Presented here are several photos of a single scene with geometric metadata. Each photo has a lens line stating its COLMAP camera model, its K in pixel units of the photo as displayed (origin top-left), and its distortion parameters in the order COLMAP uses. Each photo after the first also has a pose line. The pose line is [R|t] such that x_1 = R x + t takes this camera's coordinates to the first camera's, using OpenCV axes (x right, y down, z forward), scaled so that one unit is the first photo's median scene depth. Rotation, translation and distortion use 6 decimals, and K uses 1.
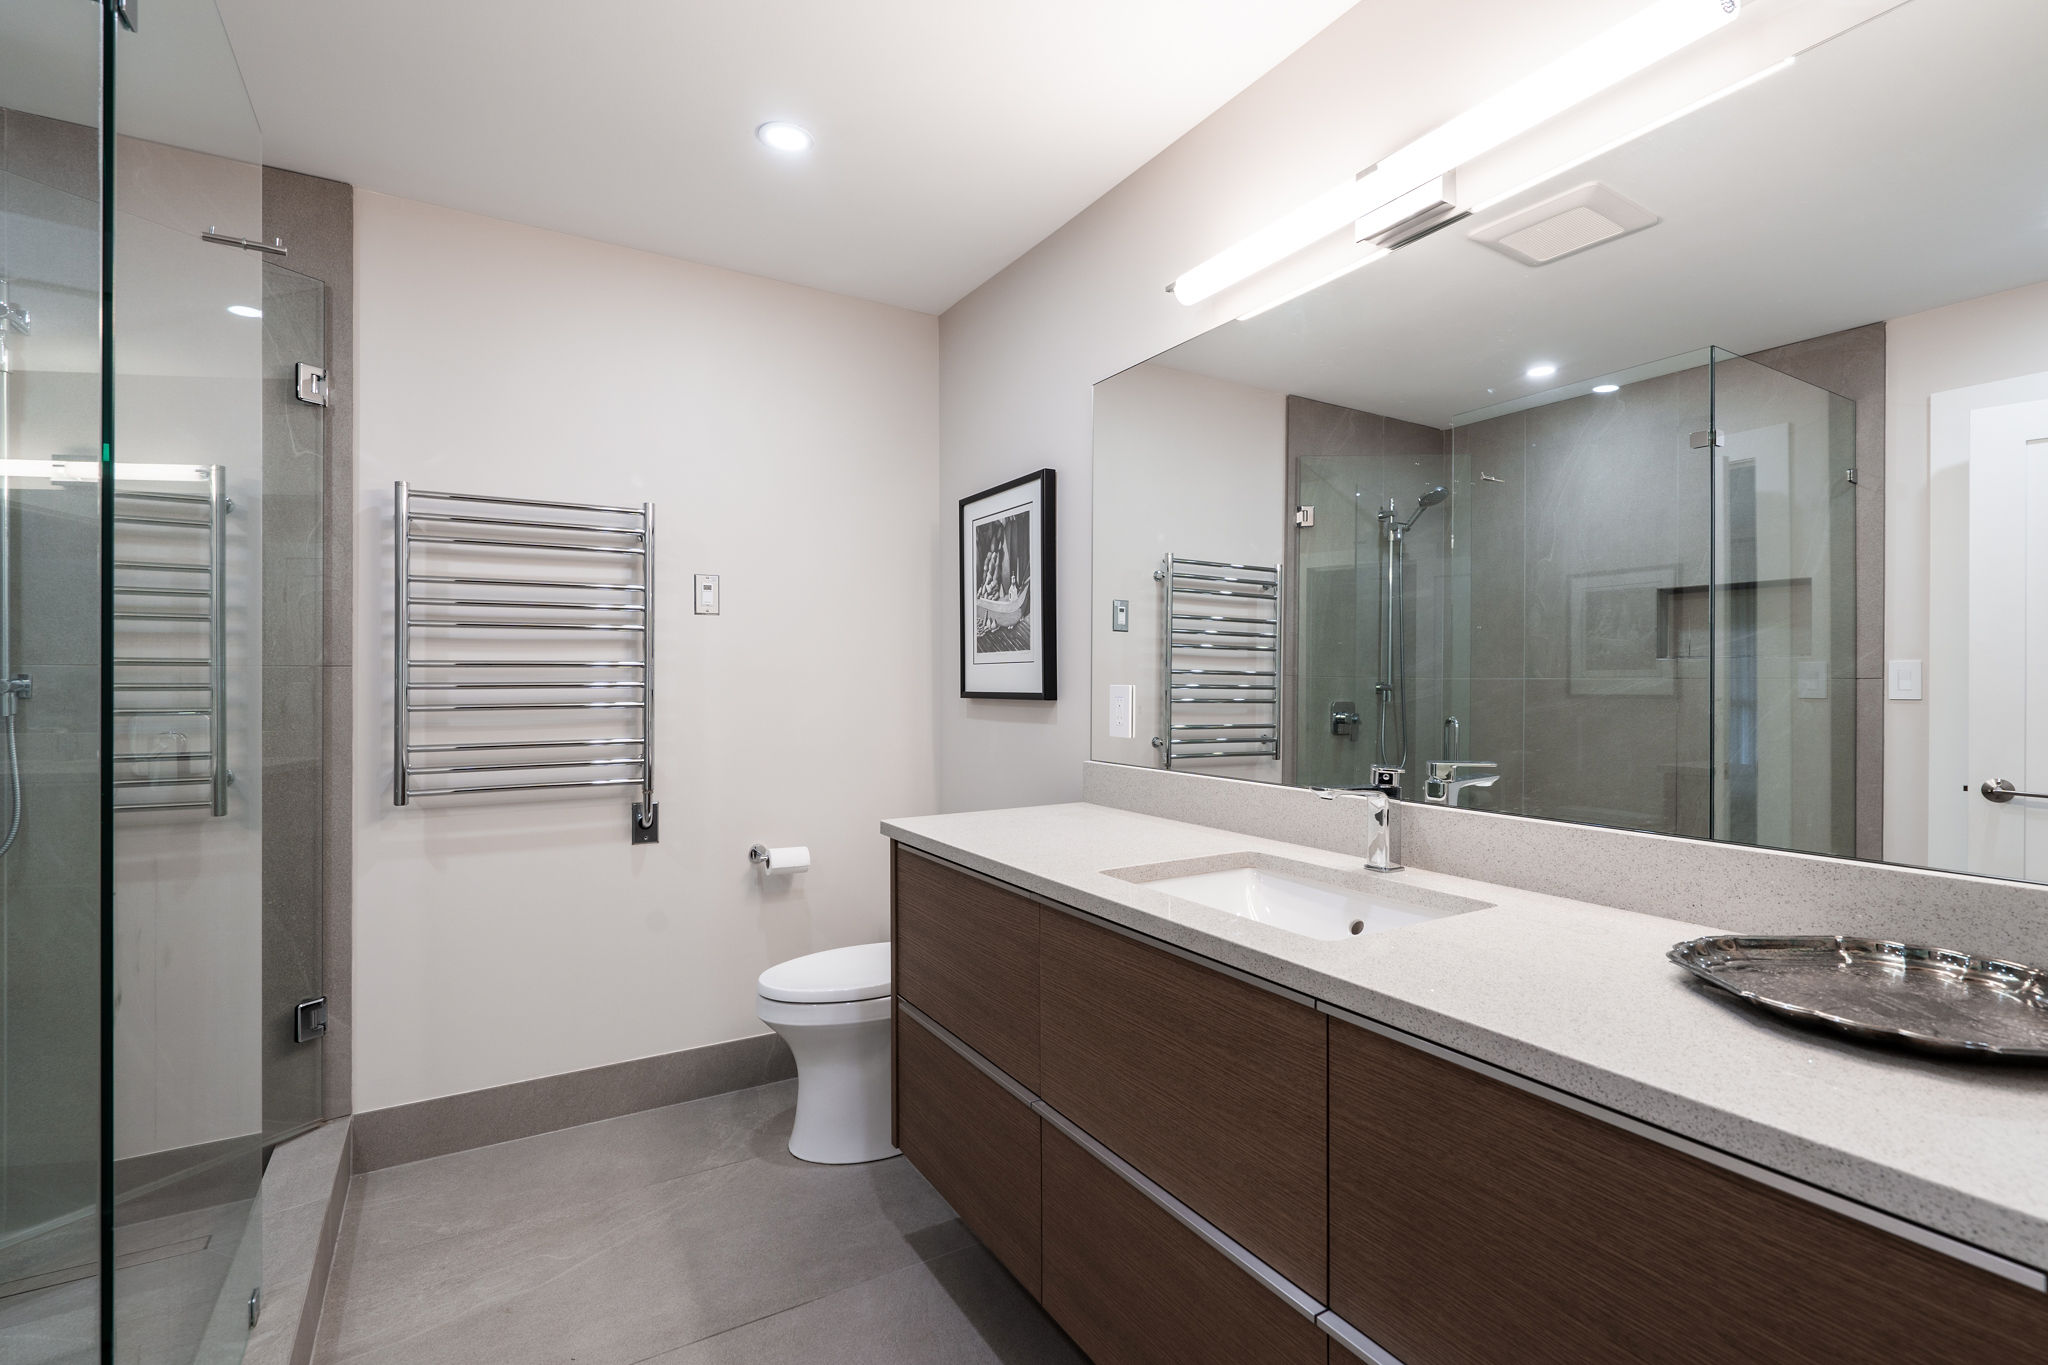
lens RADIAL K [[932.3, 0, 1025.0], [0, 932.3, 677.3], [0, 0, 1]] dist [-0.004036, 0.002095]
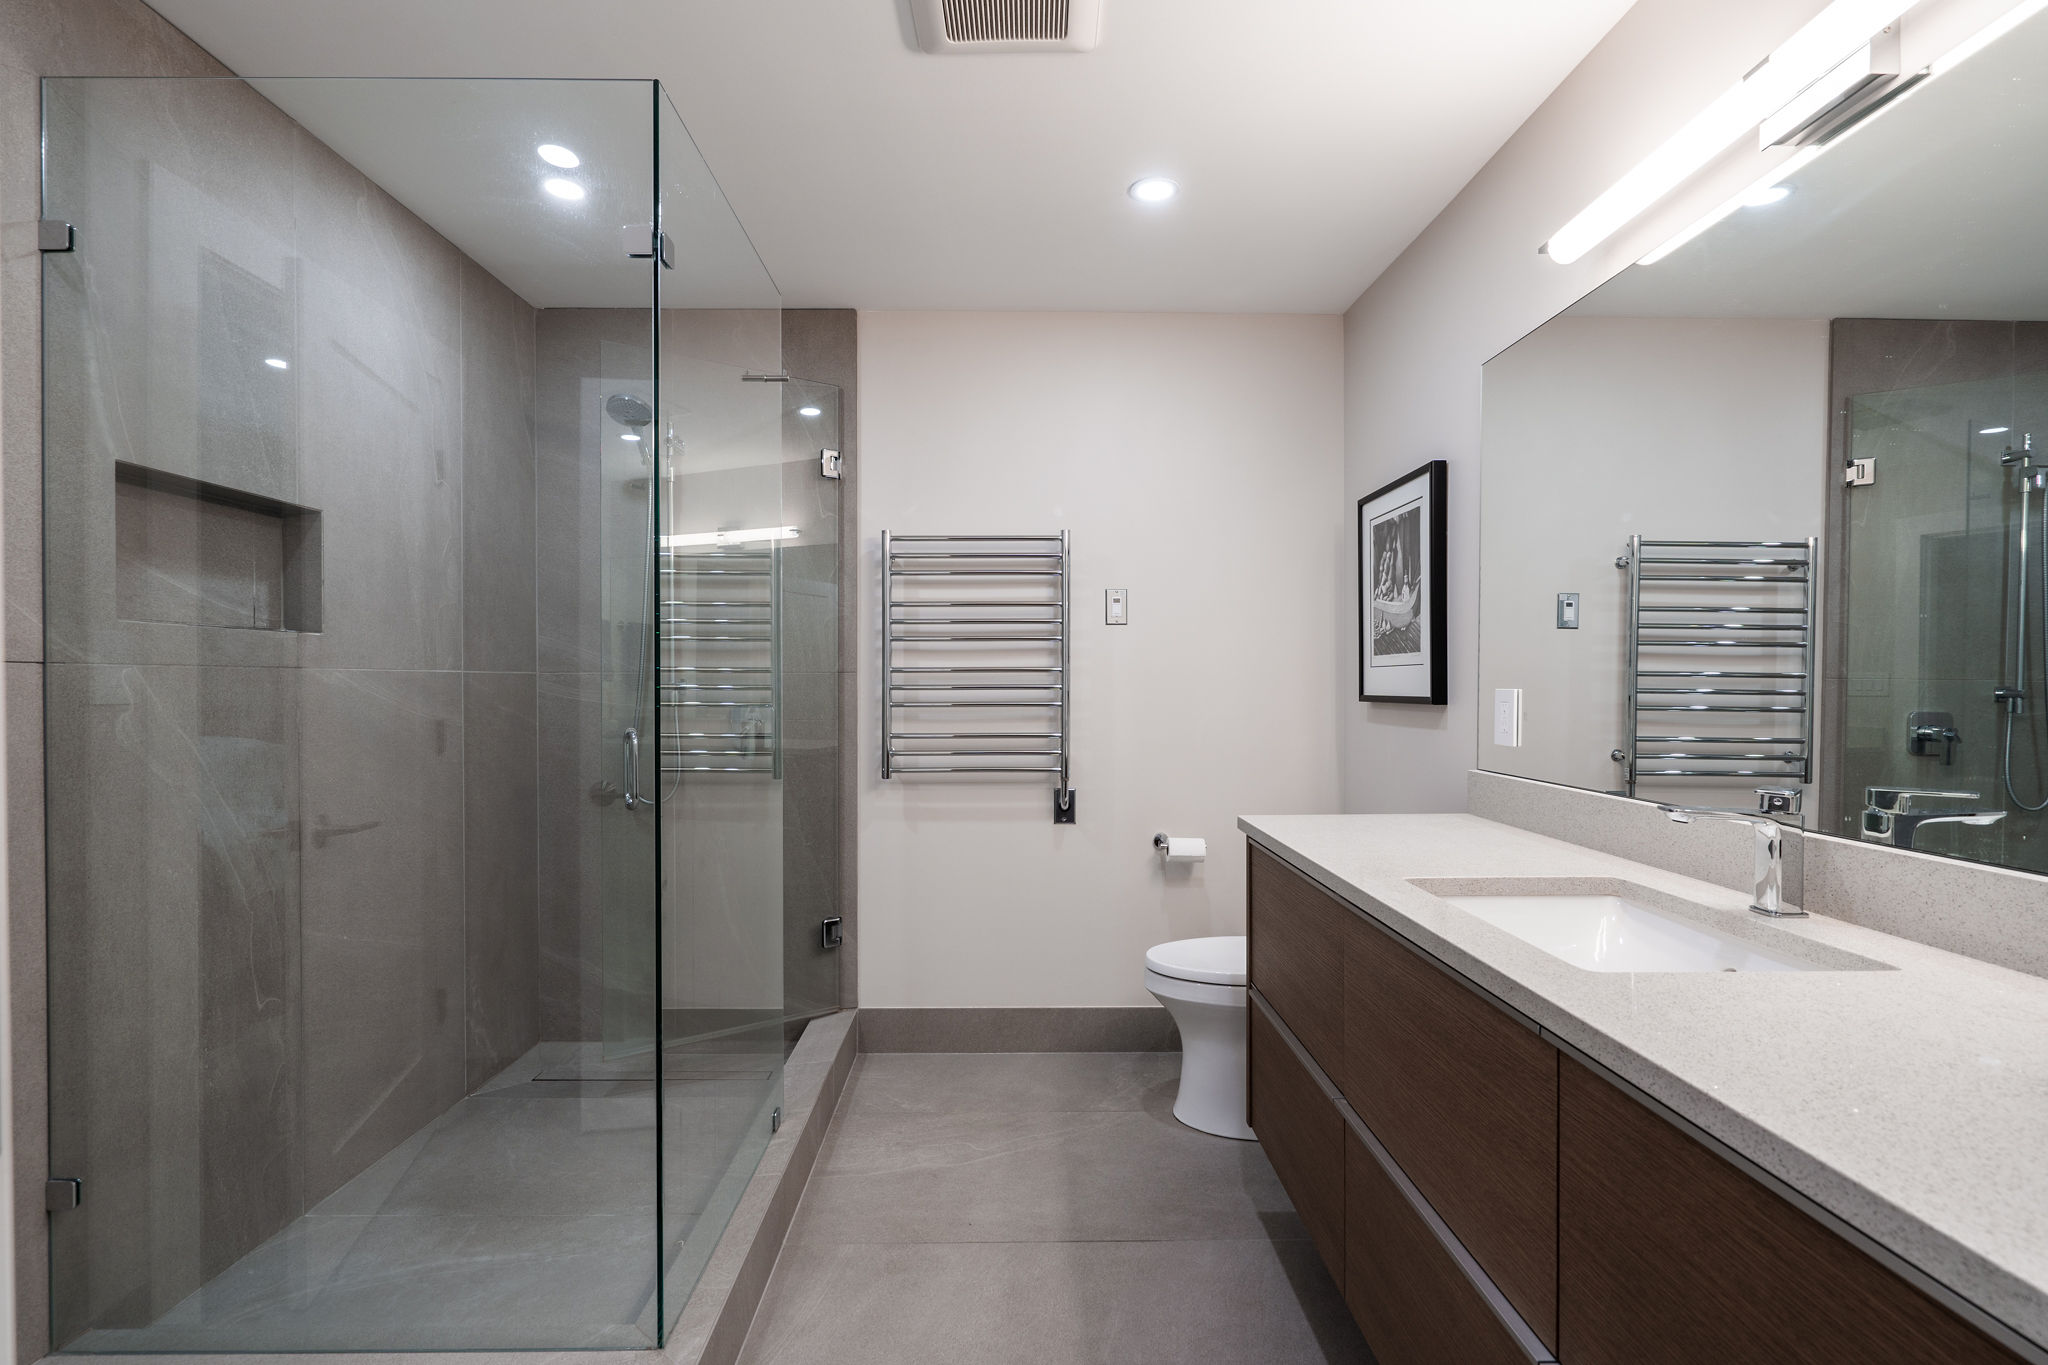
lens RADIAL K [[932.3, 0, 1034.1], [0, 932.3, 693.0], [0, 0, 1]] dist [-0.004036, 0.002095]
pose [[0.866444, 0.006020, -0.499237, 0.171803], [0.000629, 0.999913, 0.013150, -0.000110], [0.499273, -0.011708, 0.866366, -0.029588]]
